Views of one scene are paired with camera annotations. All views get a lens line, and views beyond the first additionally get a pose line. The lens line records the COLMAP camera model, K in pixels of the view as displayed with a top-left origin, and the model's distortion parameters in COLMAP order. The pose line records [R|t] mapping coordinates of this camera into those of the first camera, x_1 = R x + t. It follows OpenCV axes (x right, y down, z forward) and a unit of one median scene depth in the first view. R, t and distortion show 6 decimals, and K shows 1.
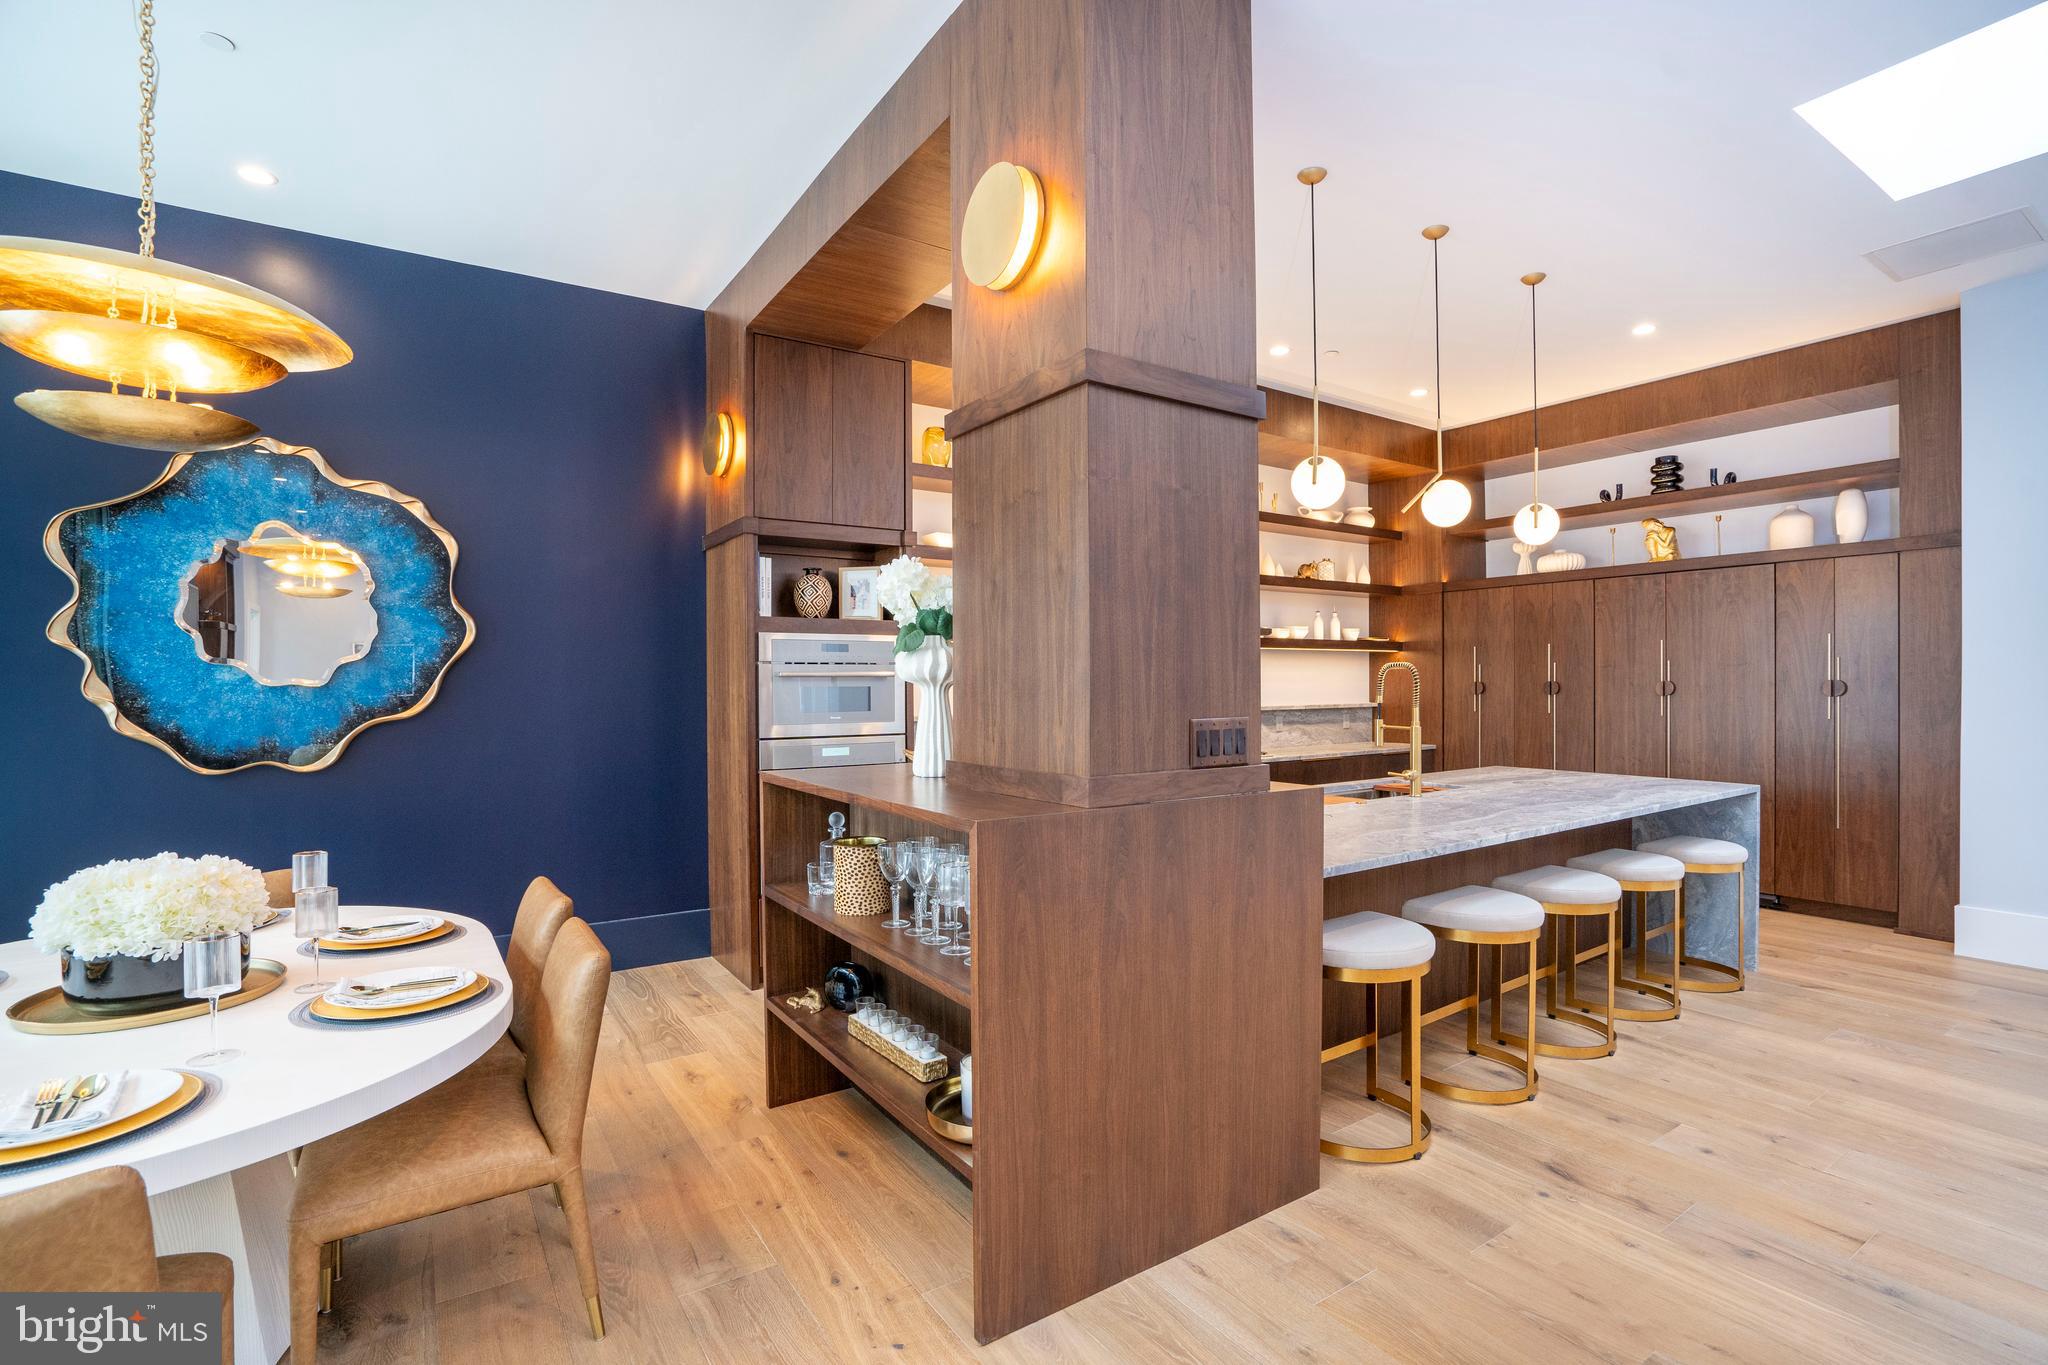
lens RADIAL K [[940.5, 0, 1008.1], [0, 940.5, 684.7], [0, 0, 1]] dist [-0.004100, -0.000304]
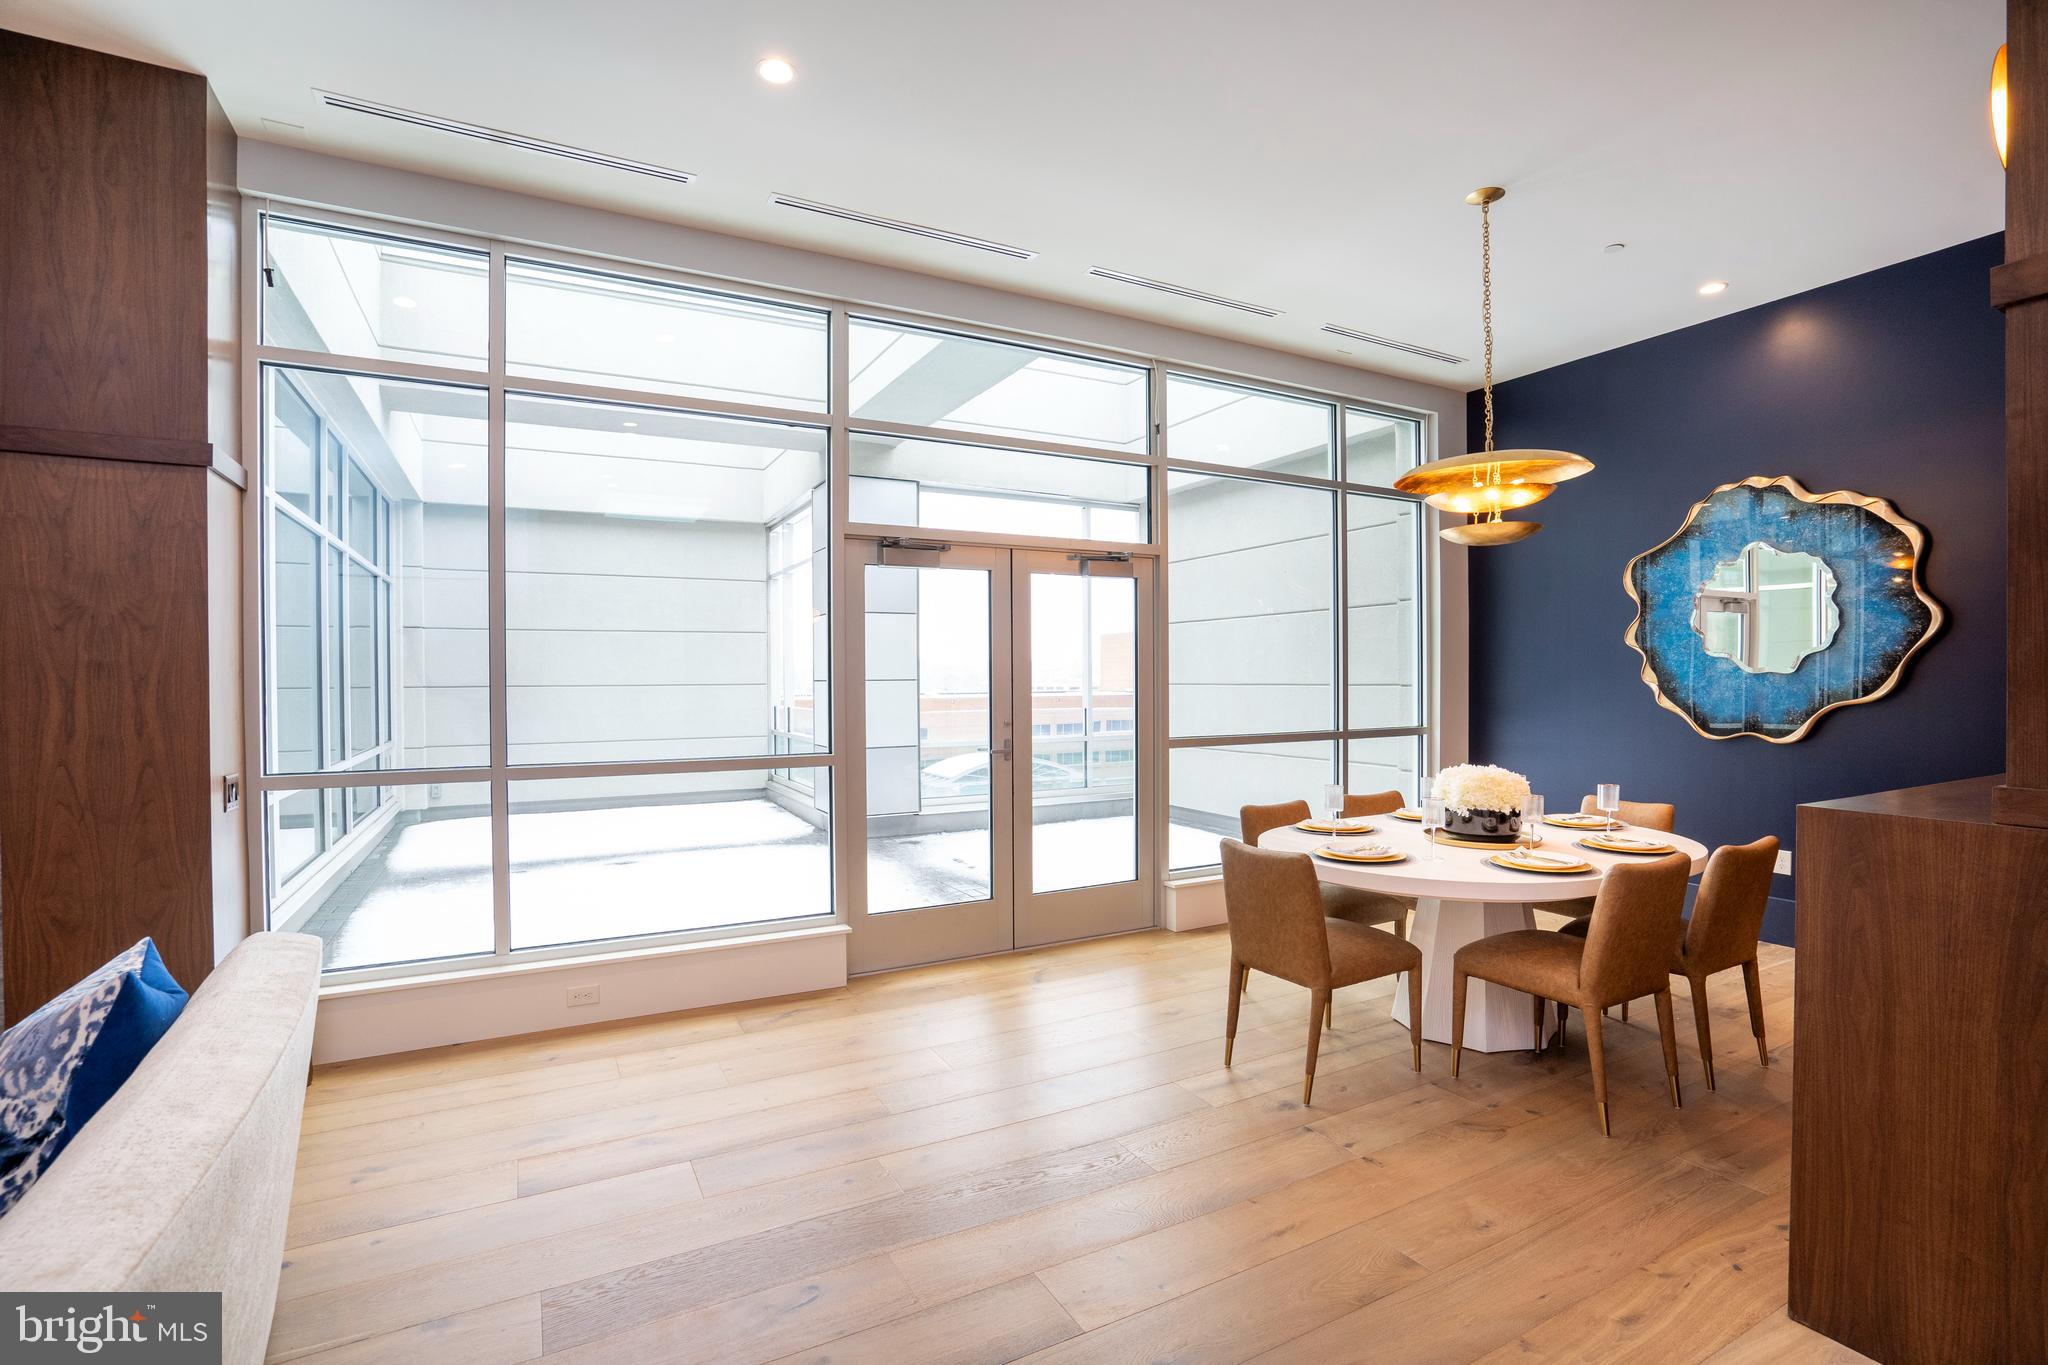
lens RADIAL K [[926.6, 0, 1024.0], [0, 926.6, 682.5], [0, 0, 1]] dist [-0.001933, -0.000175]
pose [[-0.089281, 0.009802, -0.995958, 0.507191], [-0.000765, 0.999951, 0.009909, 0.002152], [0.996006, 0.001647, -0.089270, 0.123345]]
